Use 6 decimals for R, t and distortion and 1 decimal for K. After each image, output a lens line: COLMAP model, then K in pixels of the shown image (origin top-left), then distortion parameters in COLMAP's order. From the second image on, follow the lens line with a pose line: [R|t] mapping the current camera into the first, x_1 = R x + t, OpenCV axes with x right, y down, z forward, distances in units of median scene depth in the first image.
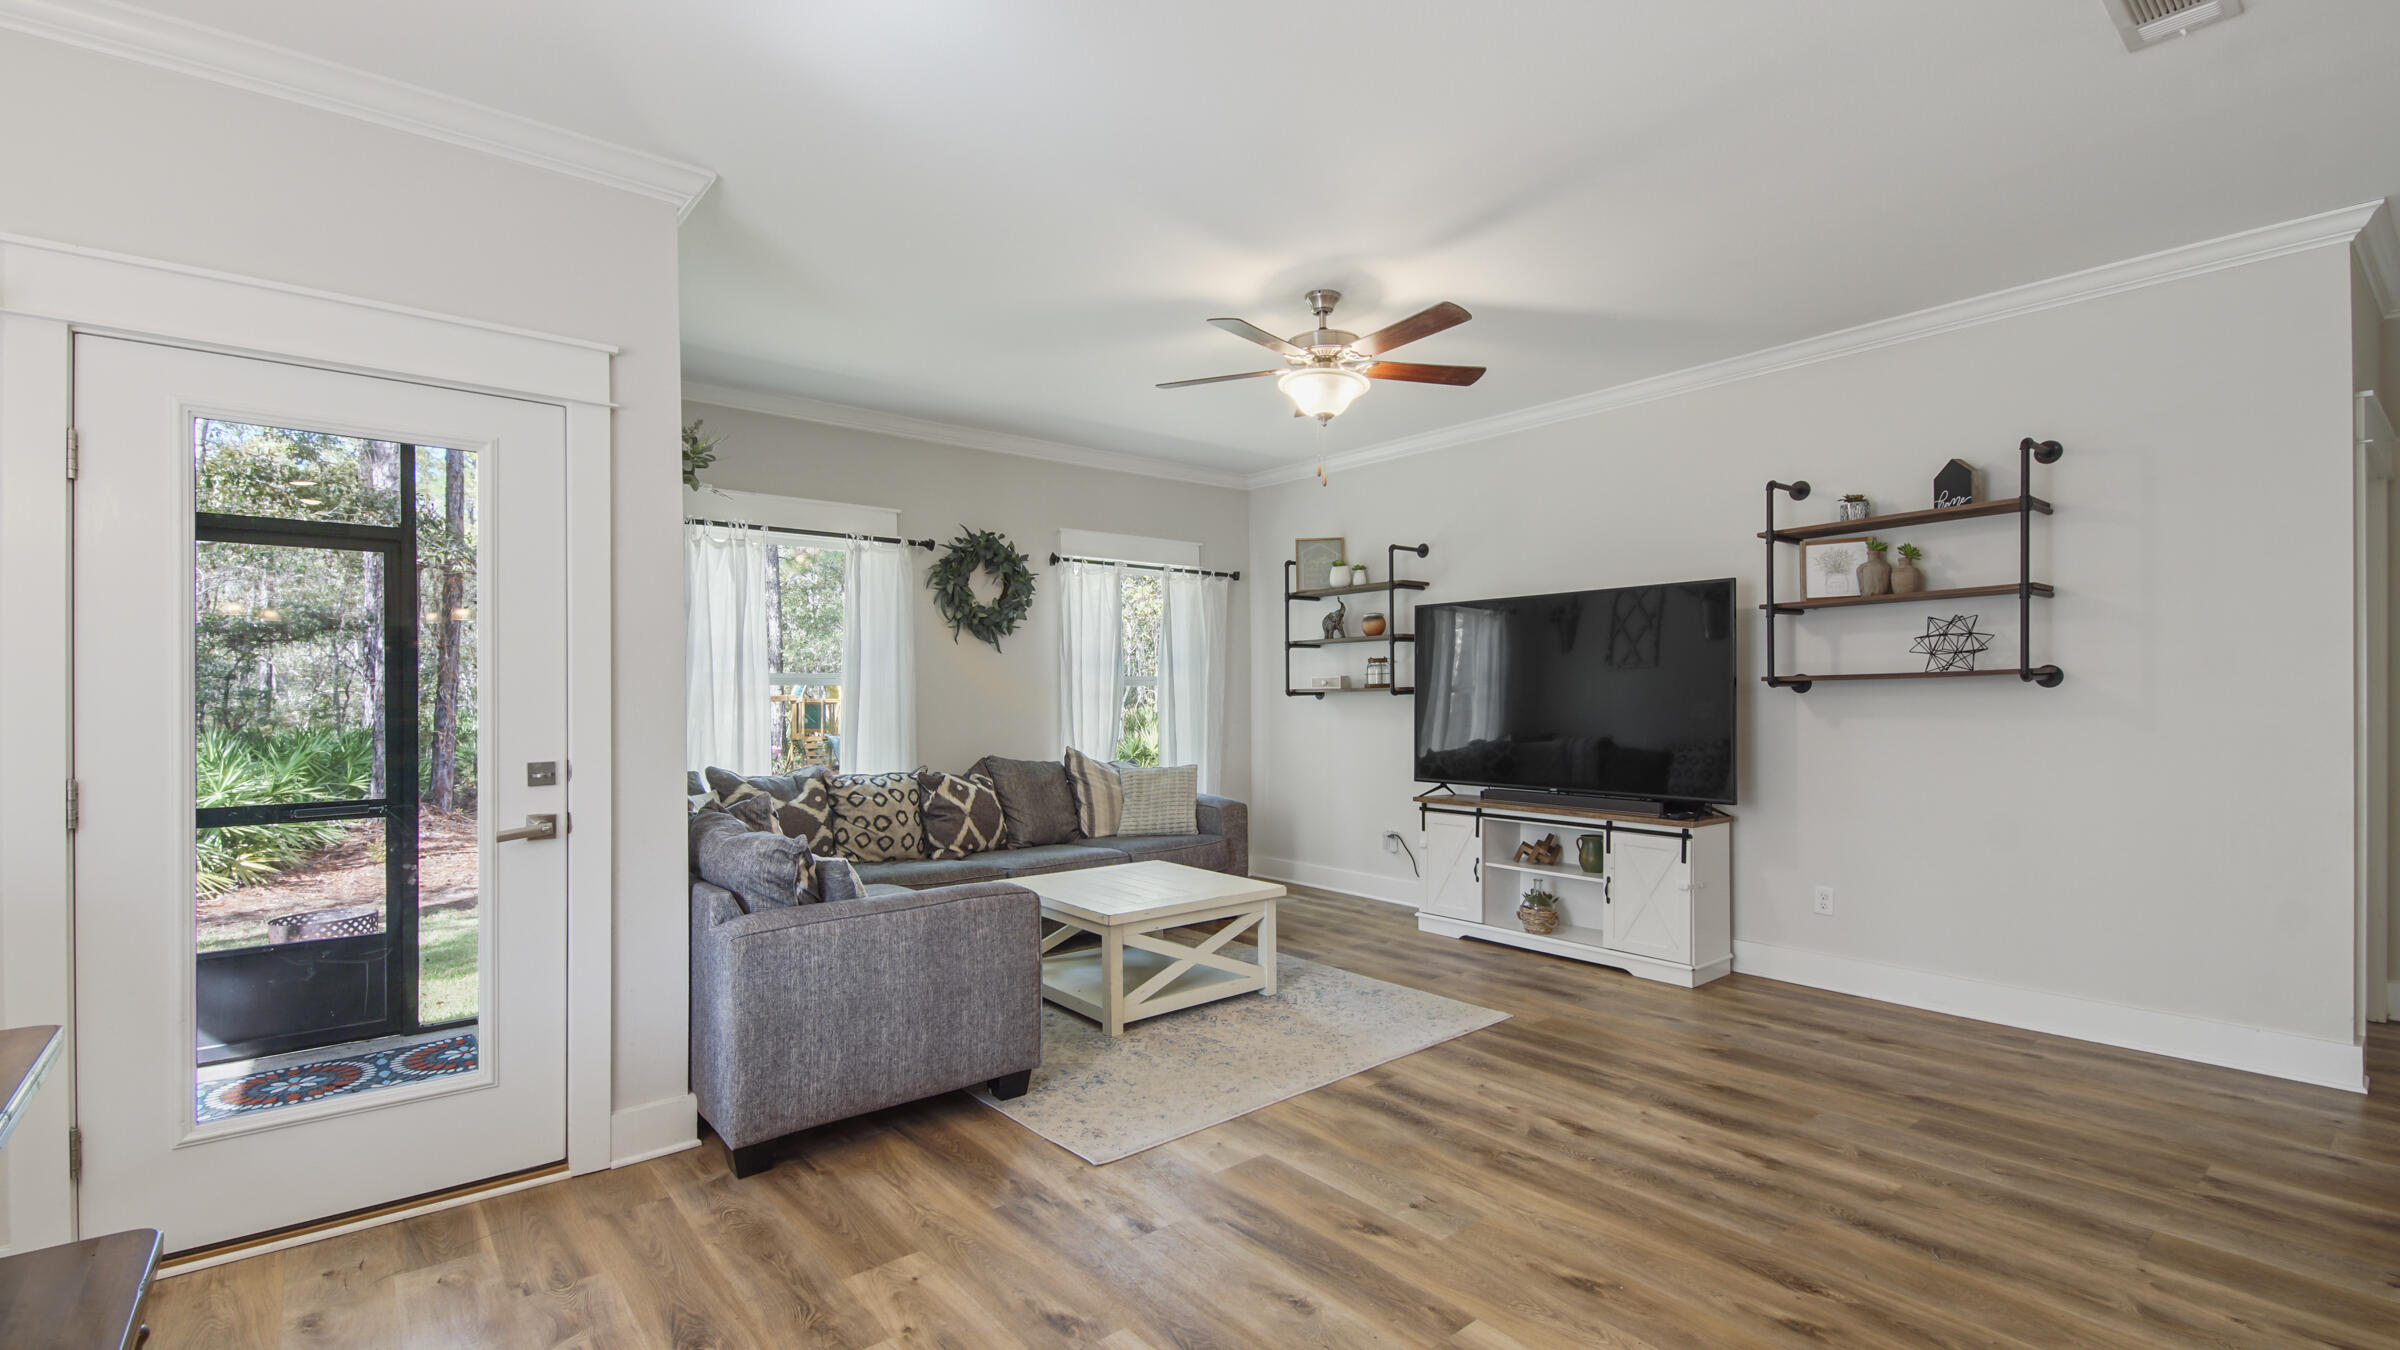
lens RADIAL K [[941.0, 0, 1235.4], [0, 941.0, 698.5], [0, 0, 1]] dist [0.000453, -0.000567]
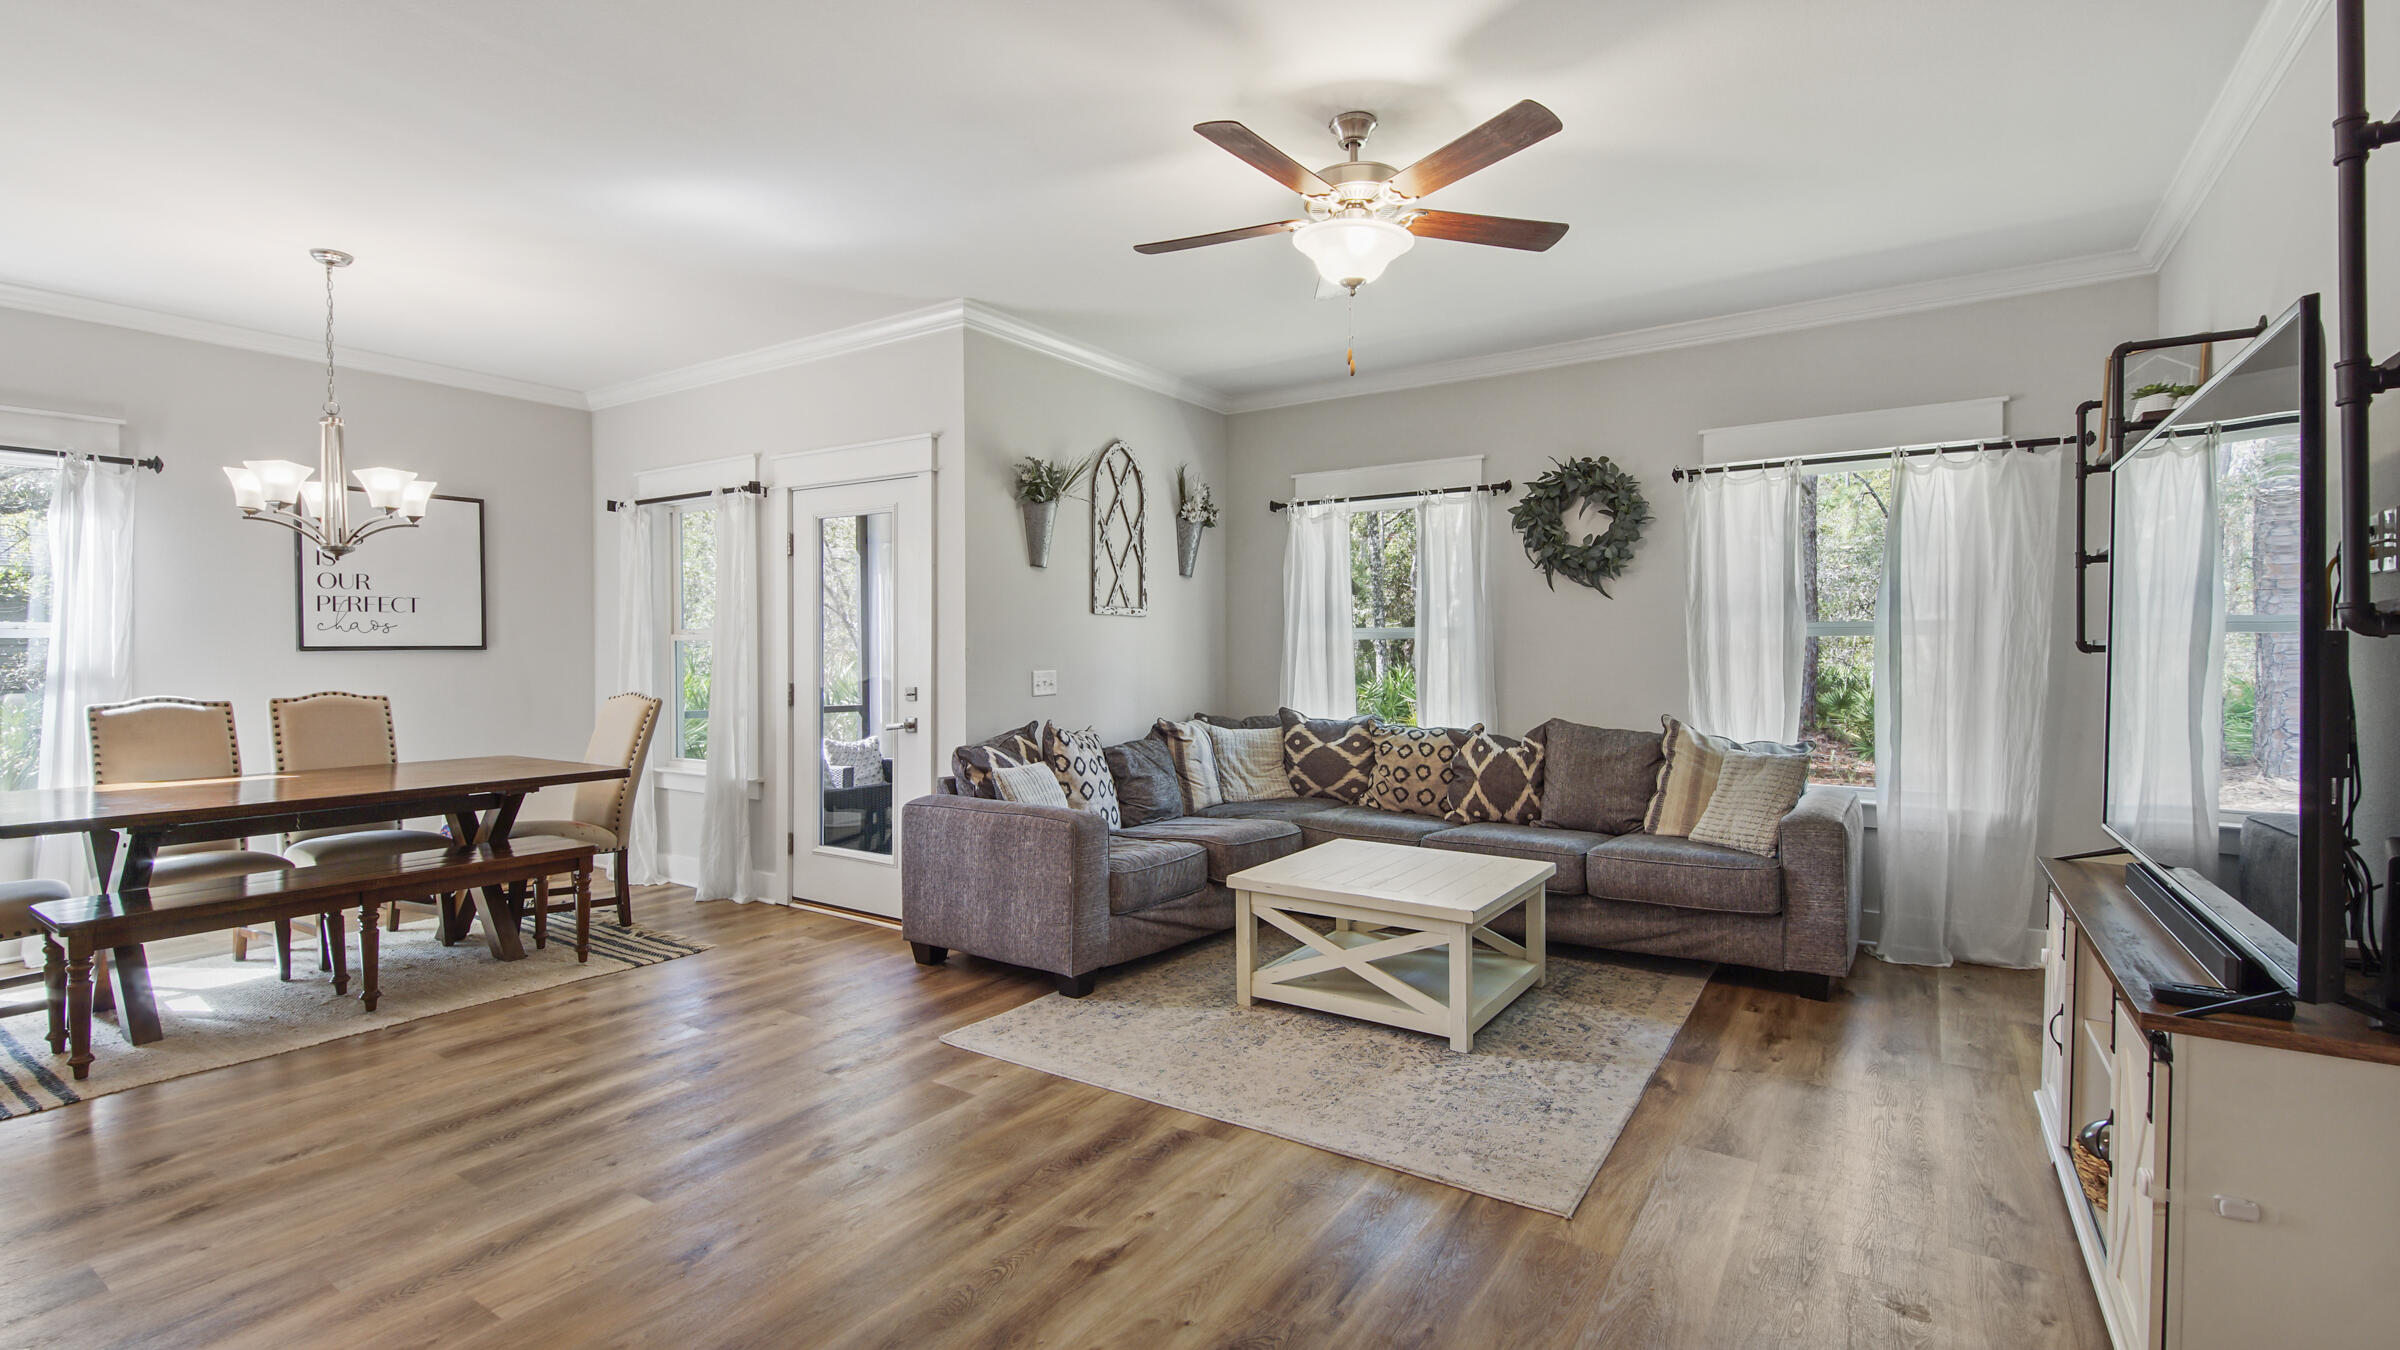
lens RADIAL K [[1064.0, 0, 1271.0], [0, 1064.0, 657.9], [0, 0, 1]] dist [0.063065, -0.023530]
pose [[0.342054, 0.011171, -0.939614, 0.679315], [-0.005297, 0.999936, 0.009959, -0.004466], [0.939665, 0.001571, 0.342092, 0.489588]]
